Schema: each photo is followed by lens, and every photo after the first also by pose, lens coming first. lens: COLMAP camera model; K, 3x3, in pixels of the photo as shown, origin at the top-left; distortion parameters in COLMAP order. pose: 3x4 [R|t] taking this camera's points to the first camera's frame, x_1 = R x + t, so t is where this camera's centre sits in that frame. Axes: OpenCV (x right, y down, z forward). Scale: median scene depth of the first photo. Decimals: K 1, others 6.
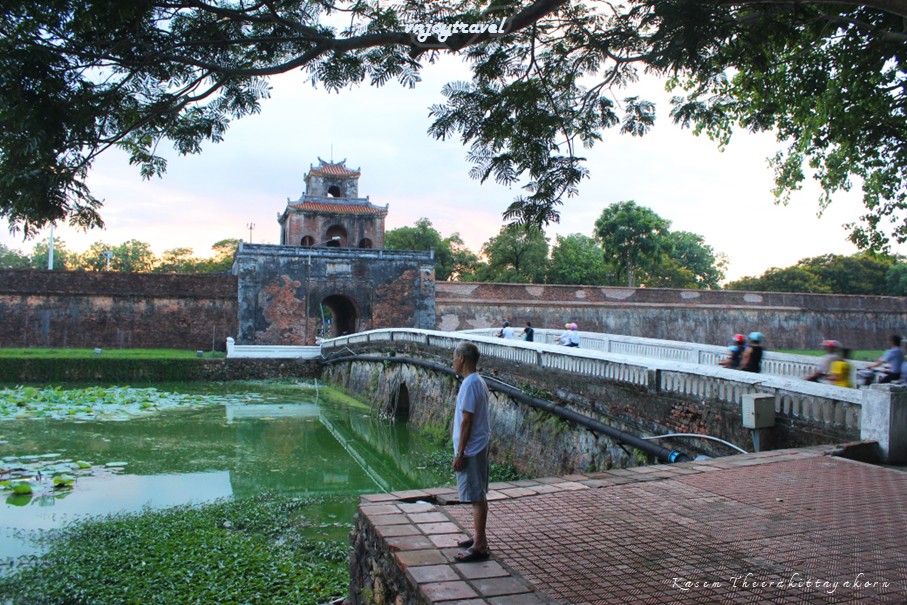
lens RADIAL K [[789.7, 0, 457.8], [0, 789.7, 313.3], [0, 0, 1]] dist [-0.152100, 0.150602]
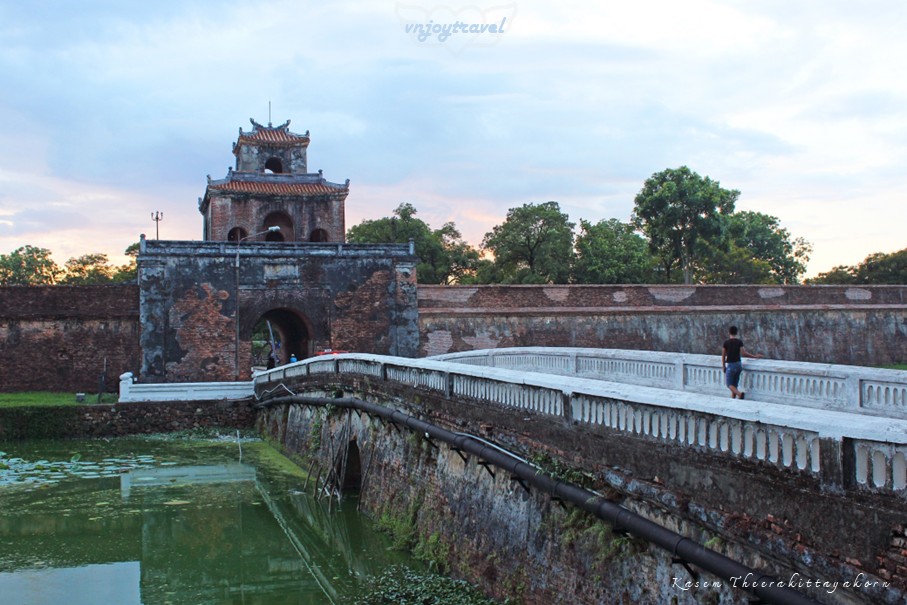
lens RADIAL K [[985.7, 0, 453.5], [0, 985.7, 302.5], [0, 0, 1]] dist [-0.125877, 0.168865]
pose [[0.999440, -0.032590, -0.007527, 0.011200], [0.032369, 0.999091, -0.027751, 0.001310], [0.008424, 0.027492, 0.999587, 0.110678]]
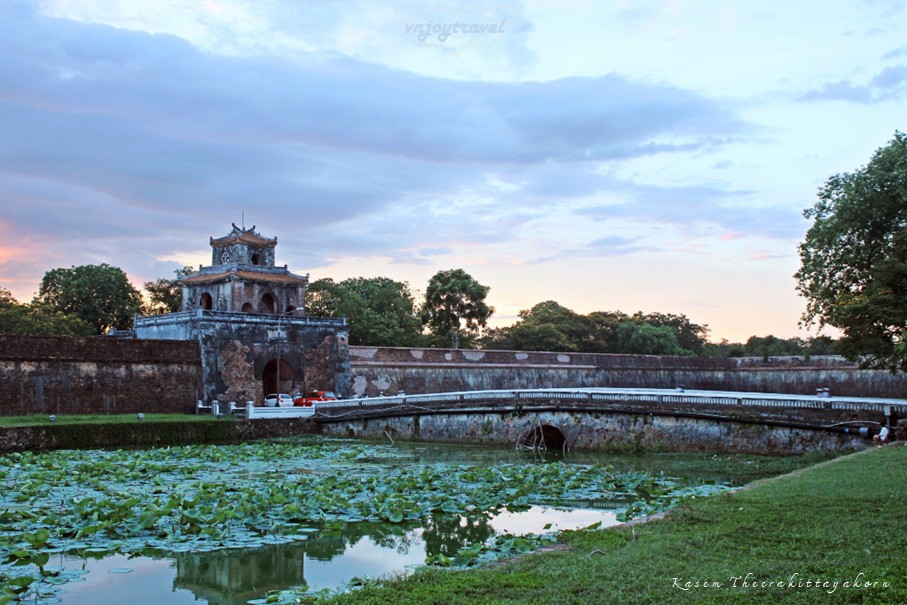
lens RADIAL K [[1101.6, 0, 453.5], [0, 1101.6, 302.5], [0, 0, 1]] dist [-0.092444, 0.023950]
pose [[0.871185, 0.021812, 0.490471, -0.693152], [0.004695, 0.998597, -0.052750, -0.020675], [-0.490933, 0.048258, 0.869860, -0.430790]]
